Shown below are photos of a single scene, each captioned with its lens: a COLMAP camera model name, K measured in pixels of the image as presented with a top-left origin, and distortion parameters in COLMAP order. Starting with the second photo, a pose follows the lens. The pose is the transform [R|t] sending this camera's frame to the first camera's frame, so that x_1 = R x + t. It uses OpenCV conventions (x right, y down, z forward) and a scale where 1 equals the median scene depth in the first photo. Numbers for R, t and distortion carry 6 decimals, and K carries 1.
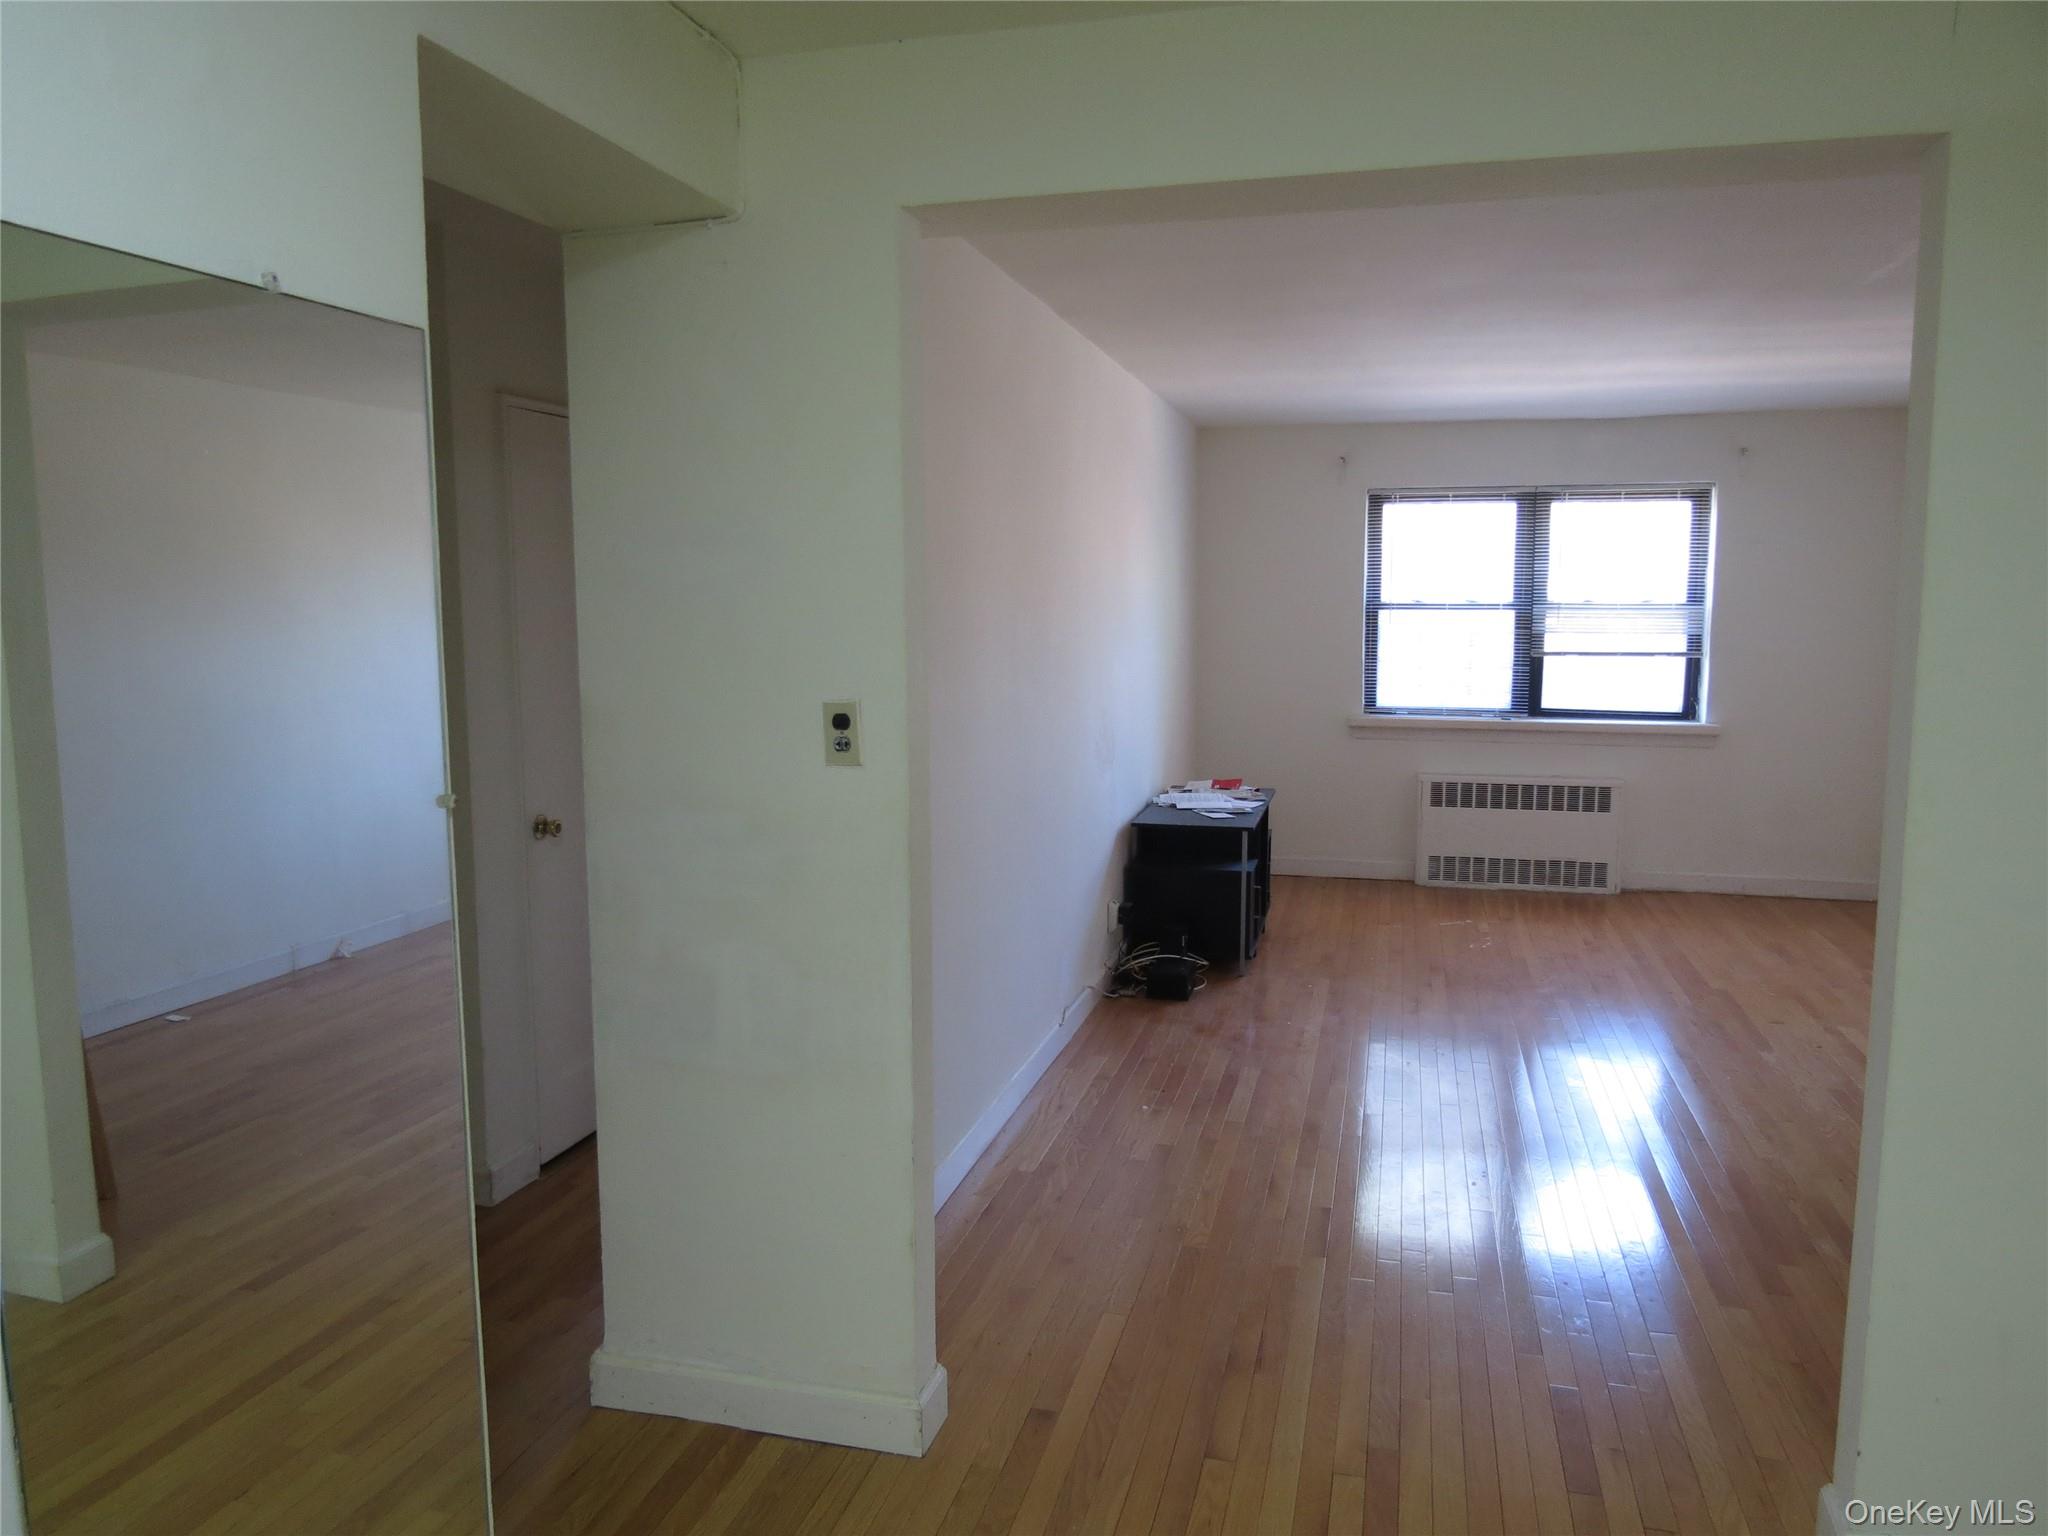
lens RADIAL K [[1456.0, 0, 1024.0], [0, 1456.0, 768.0], [0, 0, 1]] dist [-0.038208, 0.002262]
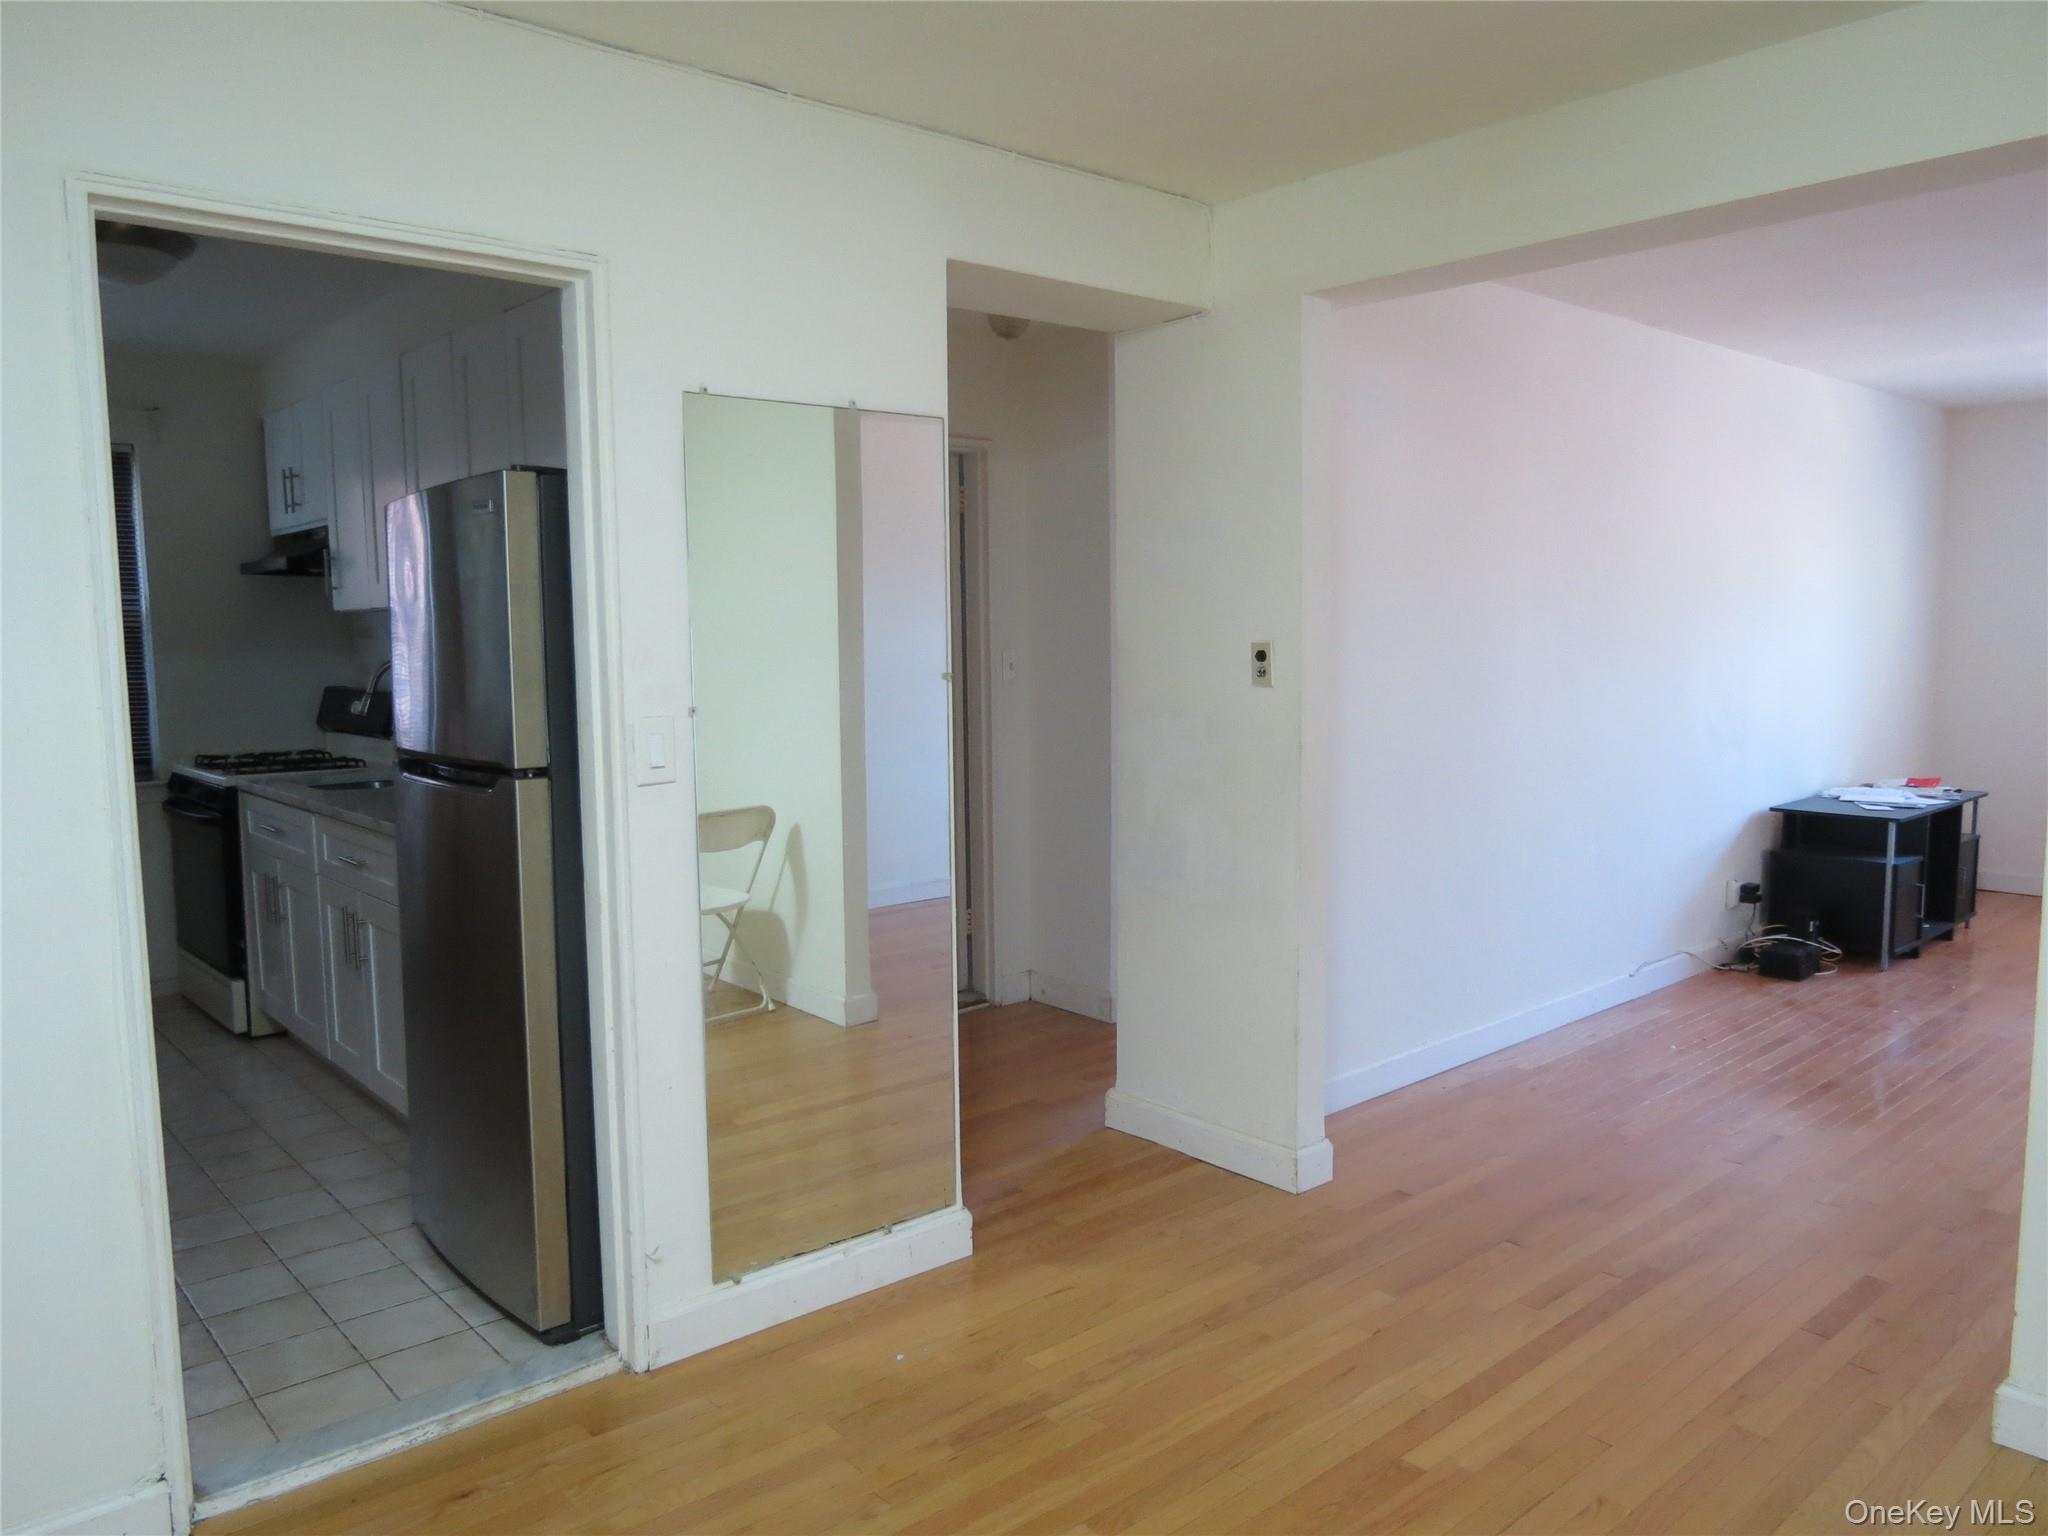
lens RADIAL K [[1445.4, 0, 1024.0], [0, 1445.4, 768.0], [0, 0, 1]] dist [-0.034604, 0.017656]
pose [[0.832029, 0.051167, -0.552367, 0.173690], [-0.057450, 0.998331, 0.005941, 0.030747], [0.551749, 0.026790, 0.833580, -0.114709]]
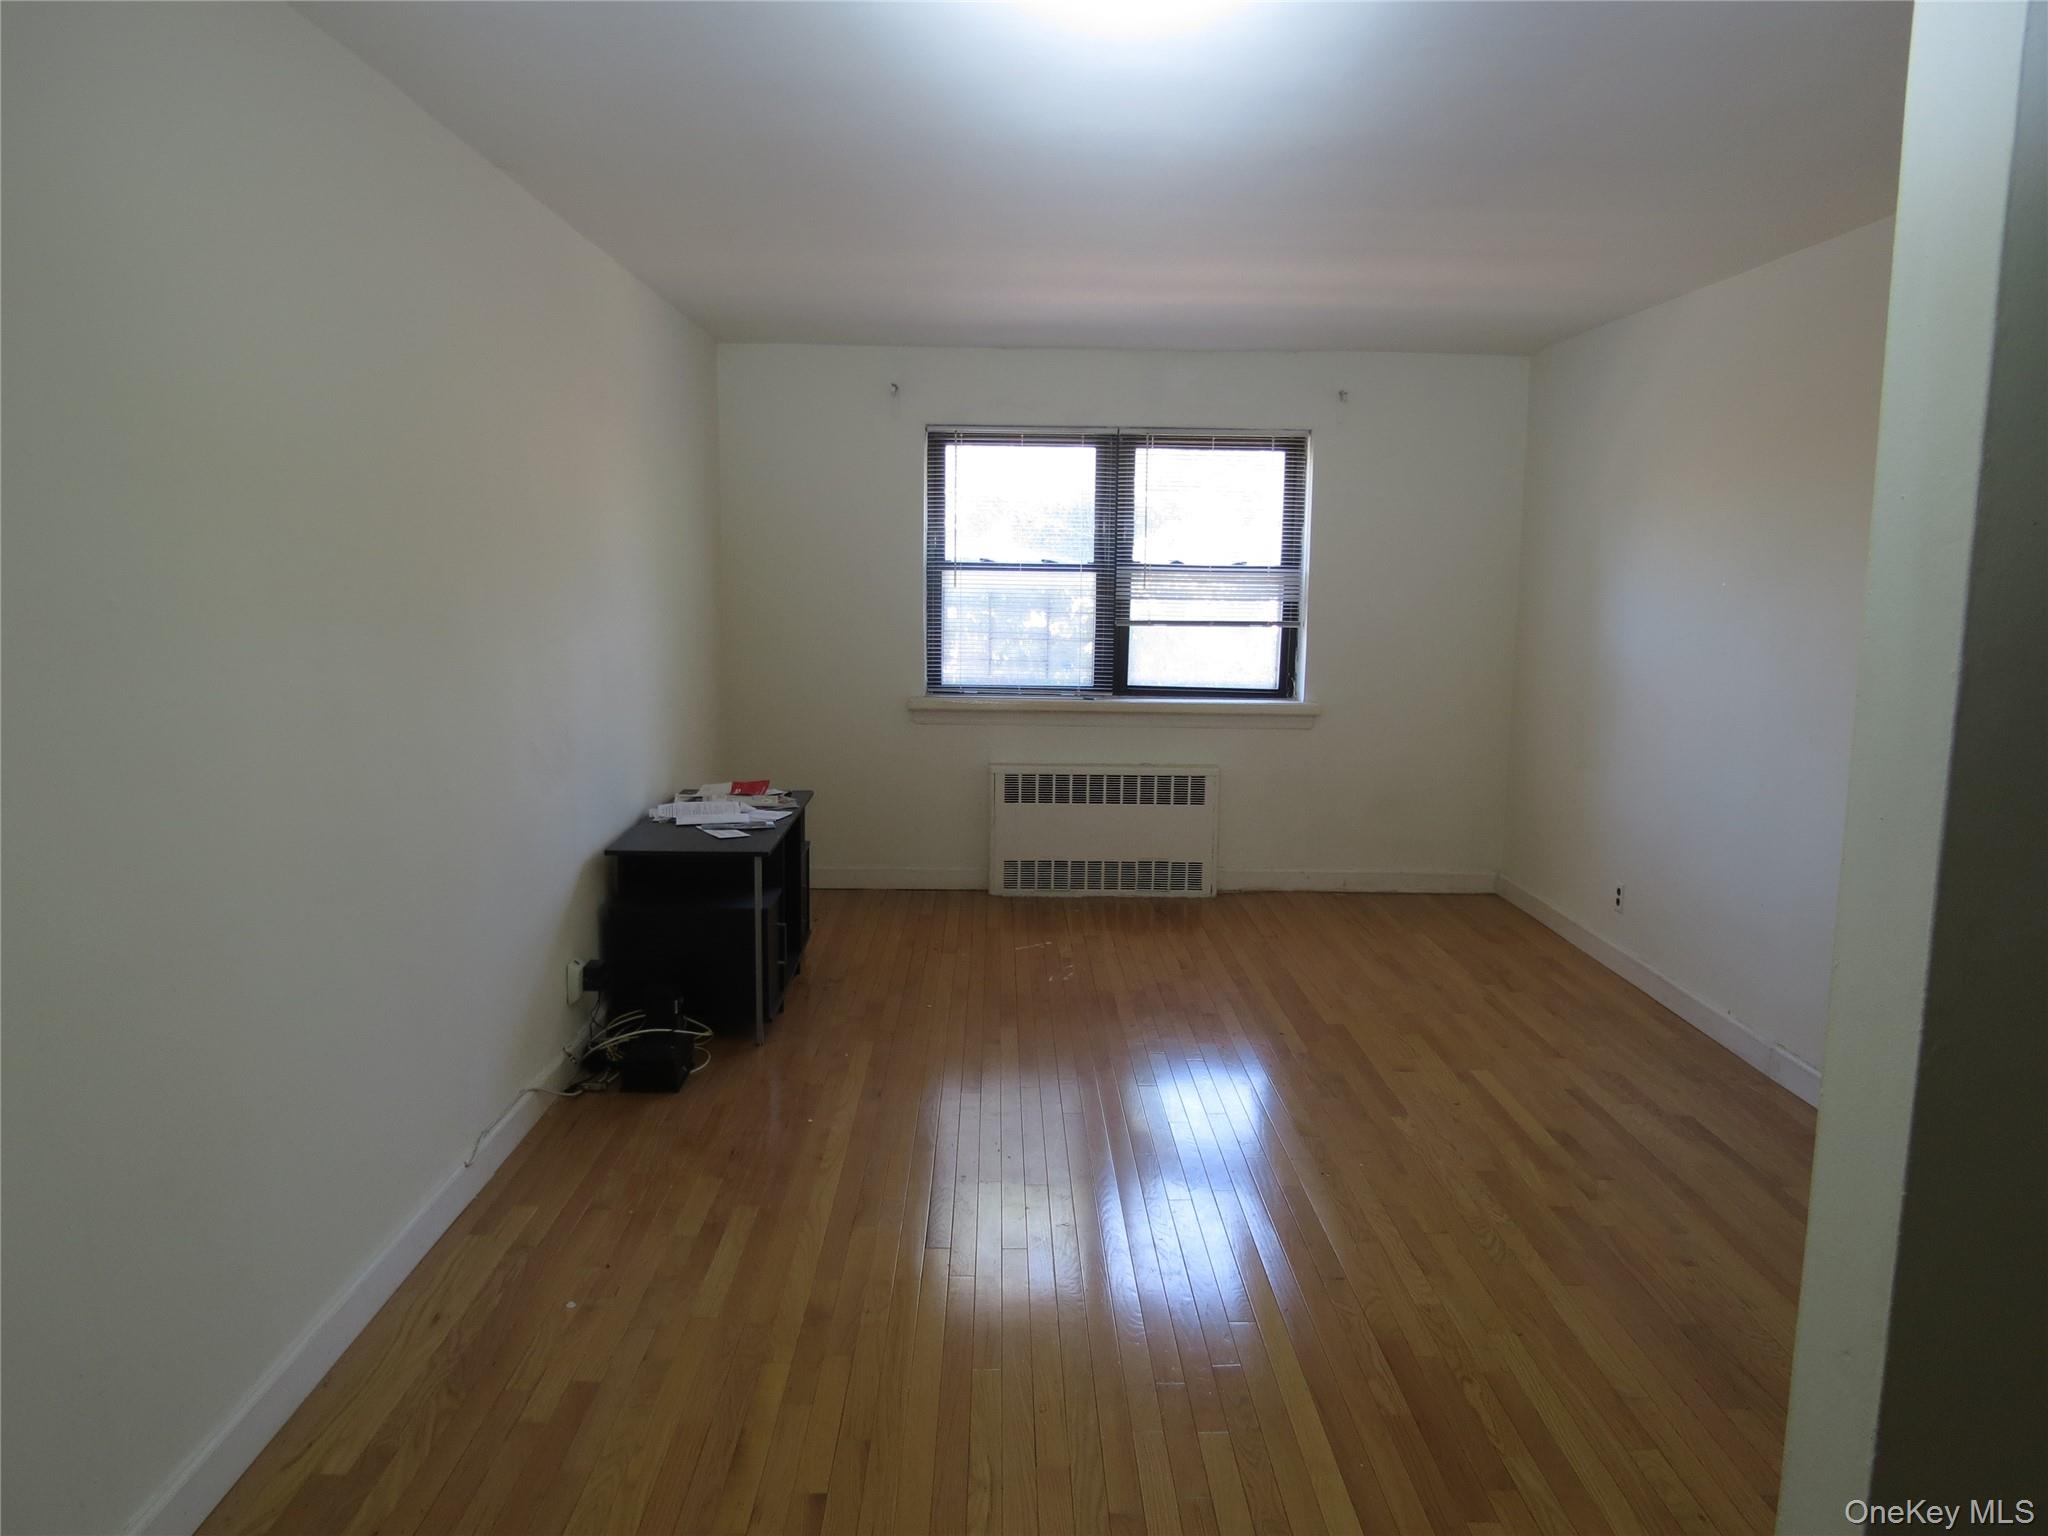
lens RADIAL K [[1475.1, 0, 1024.0], [0, 1475.1, 768.0], [0, 0, 1]] dist [-0.034808, 0.024113]
pose [[0.963148, -0.021600, 0.268103, 0.071683], [0.015952, 0.999603, 0.023227, -0.016271], [-0.268498, -0.018095, 0.963110, 0.198820]]
